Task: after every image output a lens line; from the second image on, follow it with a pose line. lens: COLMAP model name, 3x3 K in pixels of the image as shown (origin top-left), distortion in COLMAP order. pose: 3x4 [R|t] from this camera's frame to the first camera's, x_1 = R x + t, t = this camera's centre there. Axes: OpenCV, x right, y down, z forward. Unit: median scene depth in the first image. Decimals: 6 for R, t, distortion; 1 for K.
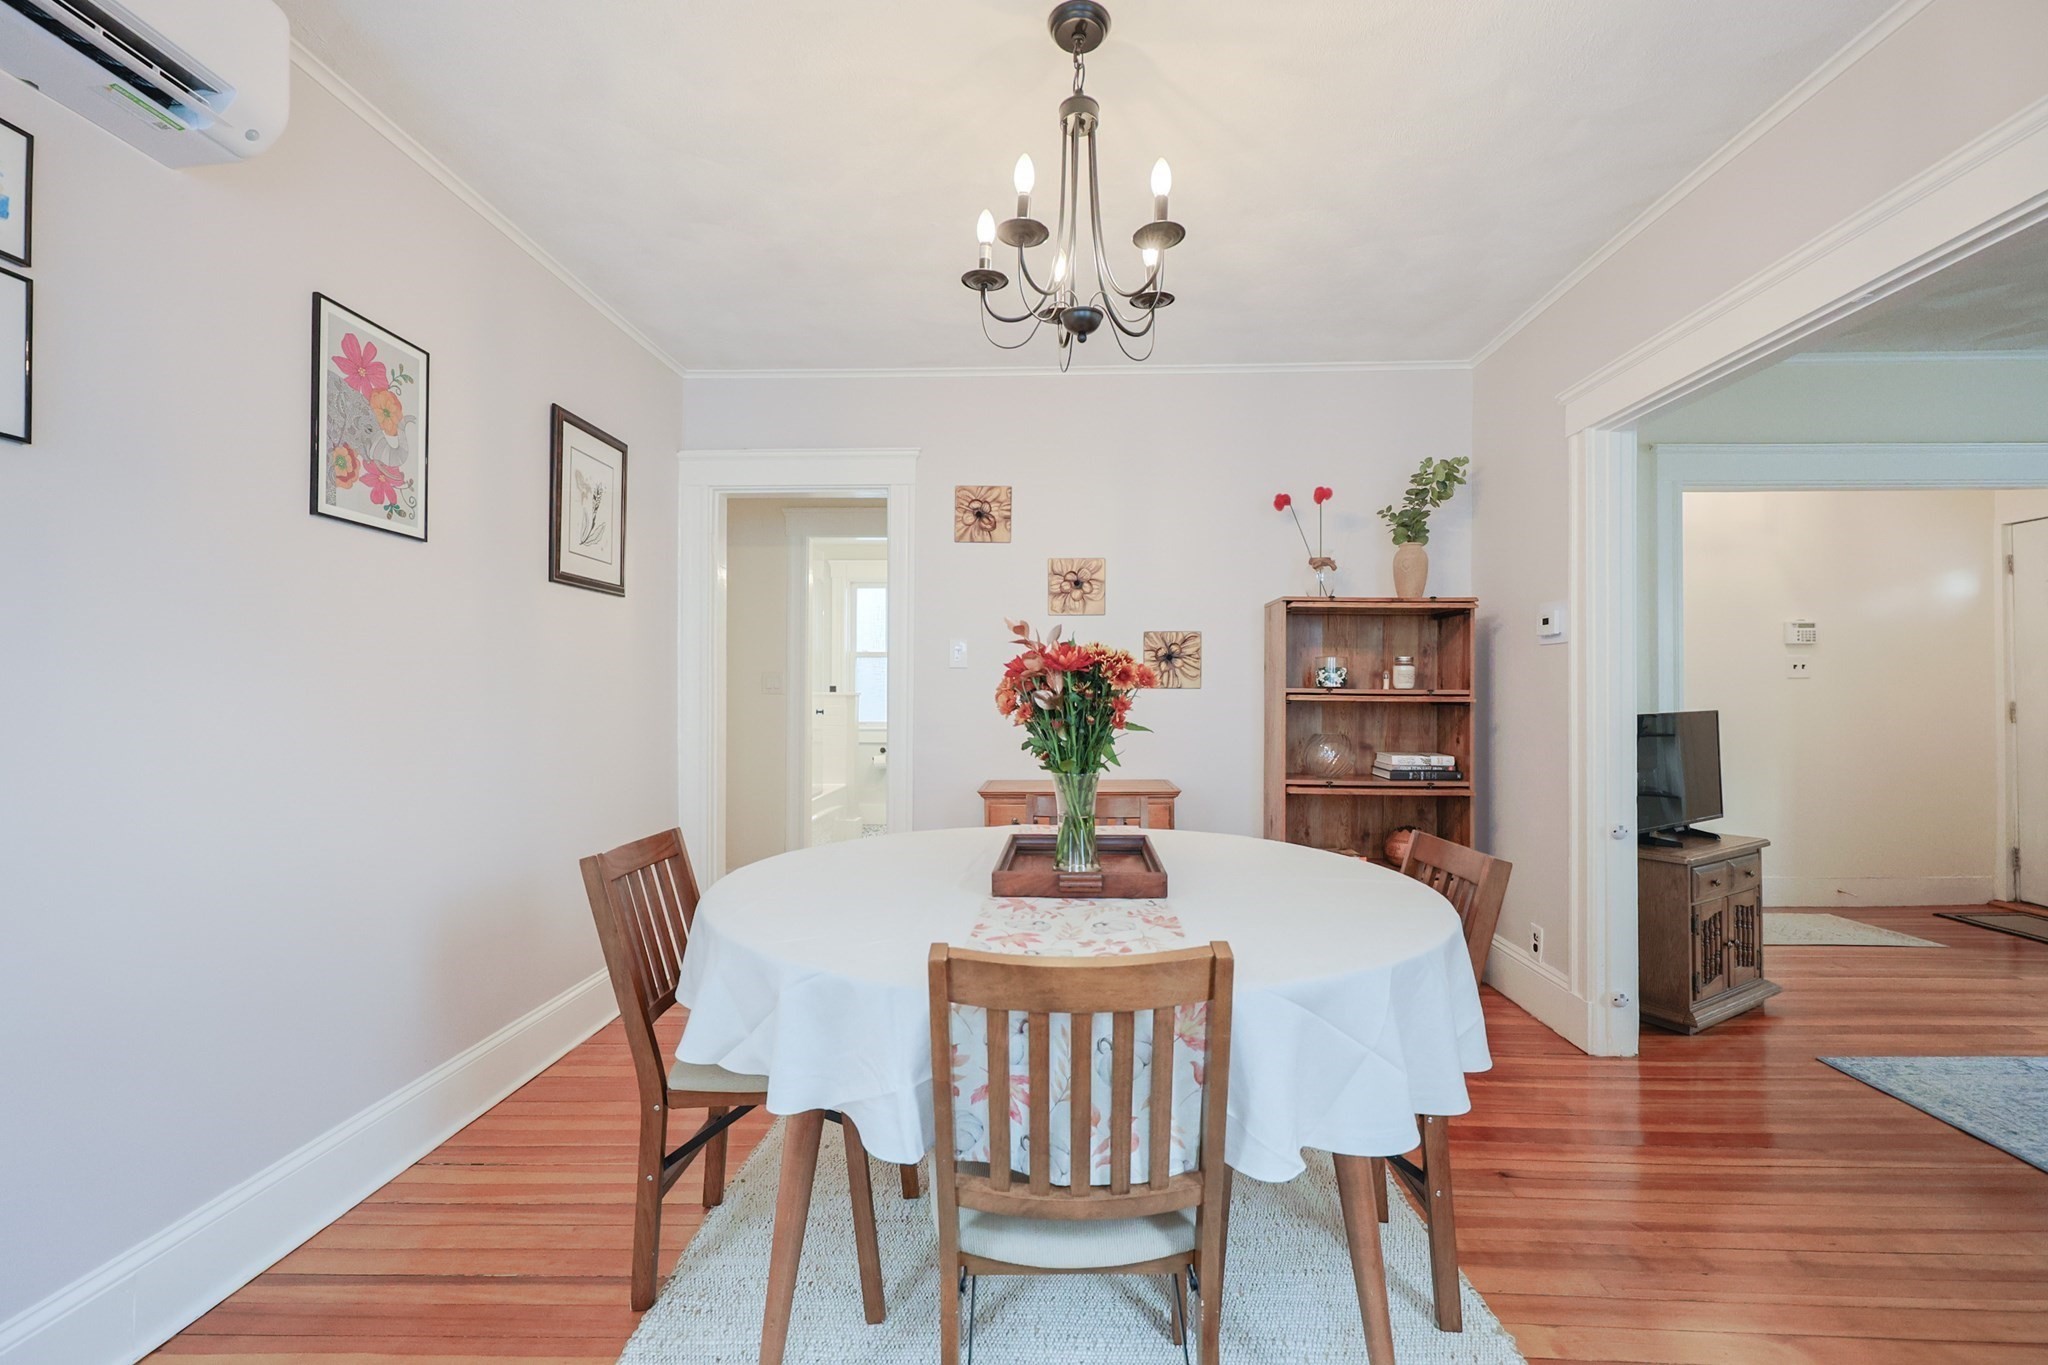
lens RADIAL K [[872.6, 0, 1026.7], [0, 872.6, 687.1], [0, 0, 1]] dist [0.001417, 0.000571]
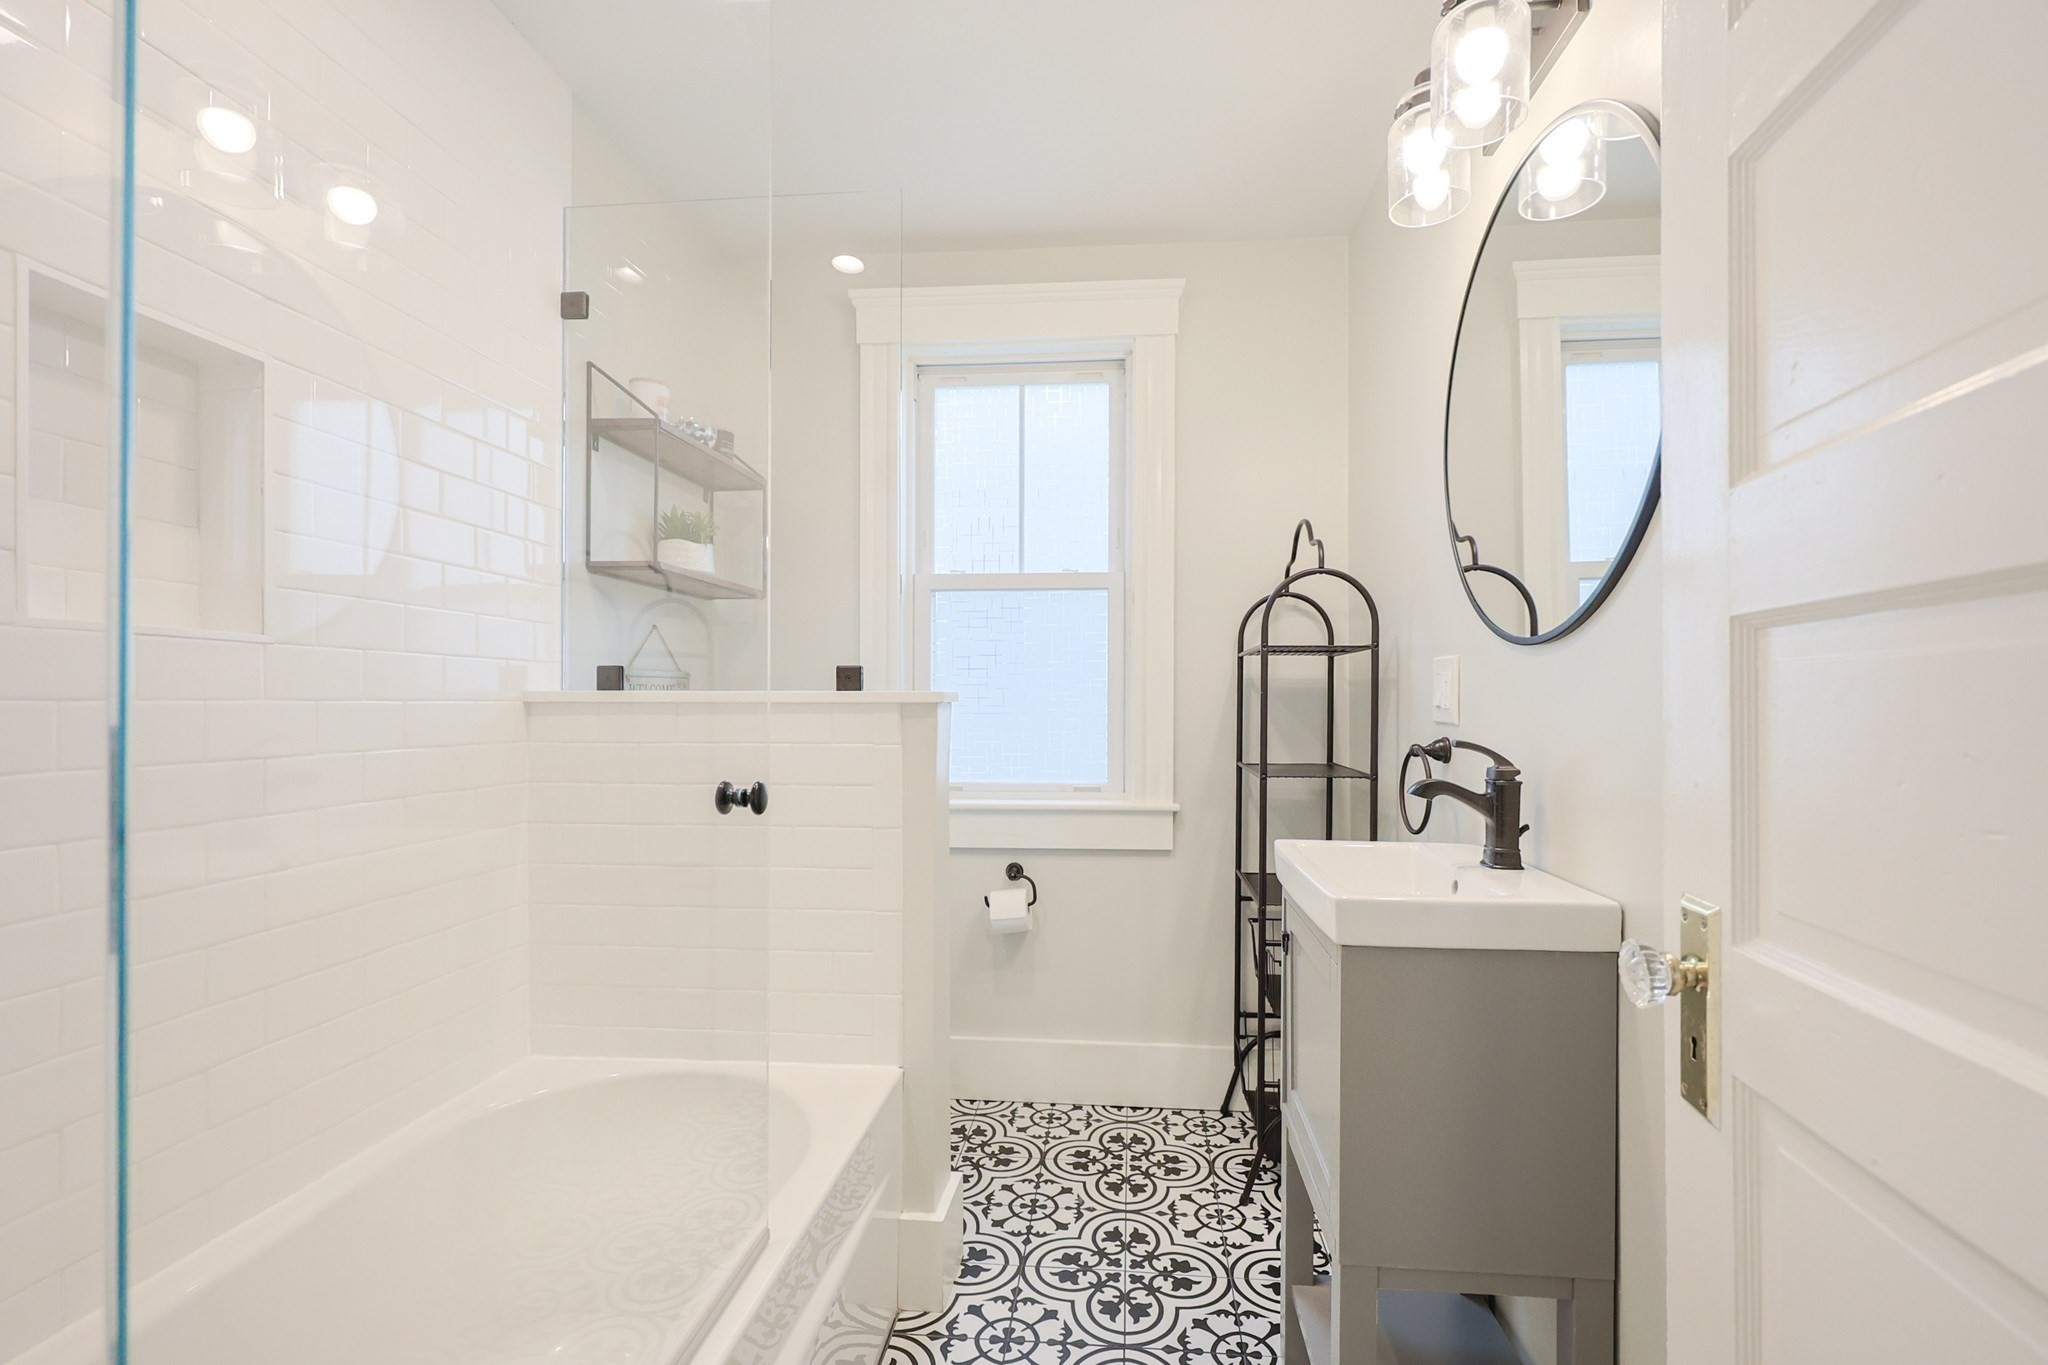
lens RADIAL K [[907.8, 0, 1026.2], [0, 907.8, 707.6], [0, 0, 1]] dist [0.000720, 0.000089]
pose [[0.997396, 0.000168, -0.072121, -0.285409], [0.000760, 0.999917, 0.012848, 0.013358], [0.072117, -0.012870, 0.997313, 1.390919]]
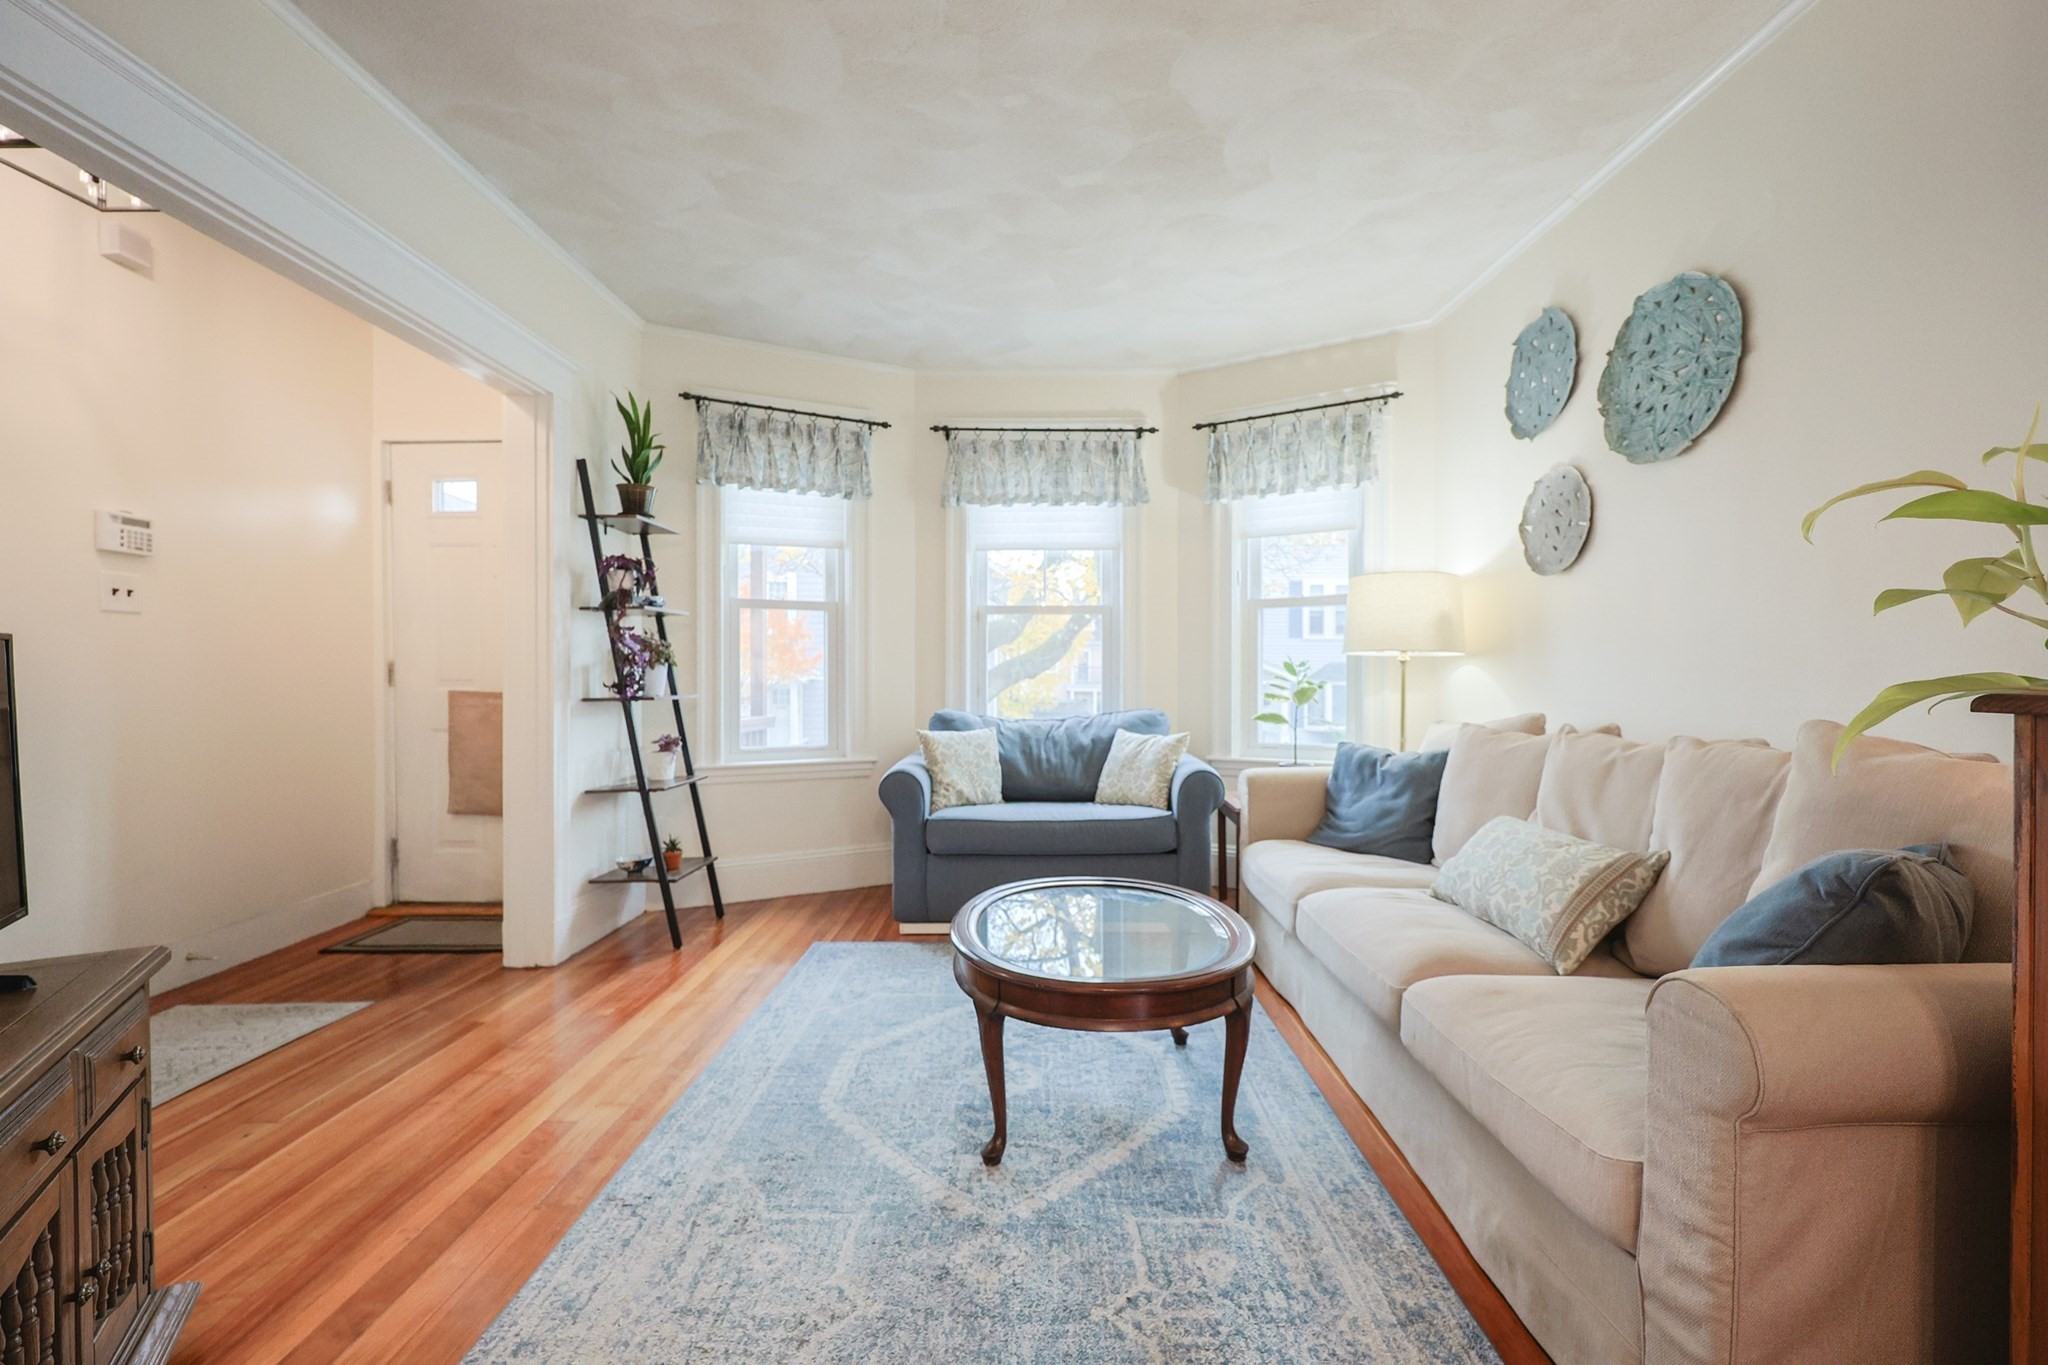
lens RADIAL K [[864.3, 0, 1028.5], [0, 864.3, 686.4], [0, 0, 1]] dist [0.003151, 0.000537]
pose [[-0.026159, -0.005300, 0.999644, 0.395915], [-0.003809, 0.999979, 0.005202, 0.044503], [-0.999651, -0.003672, -0.026178, 0.558216]]
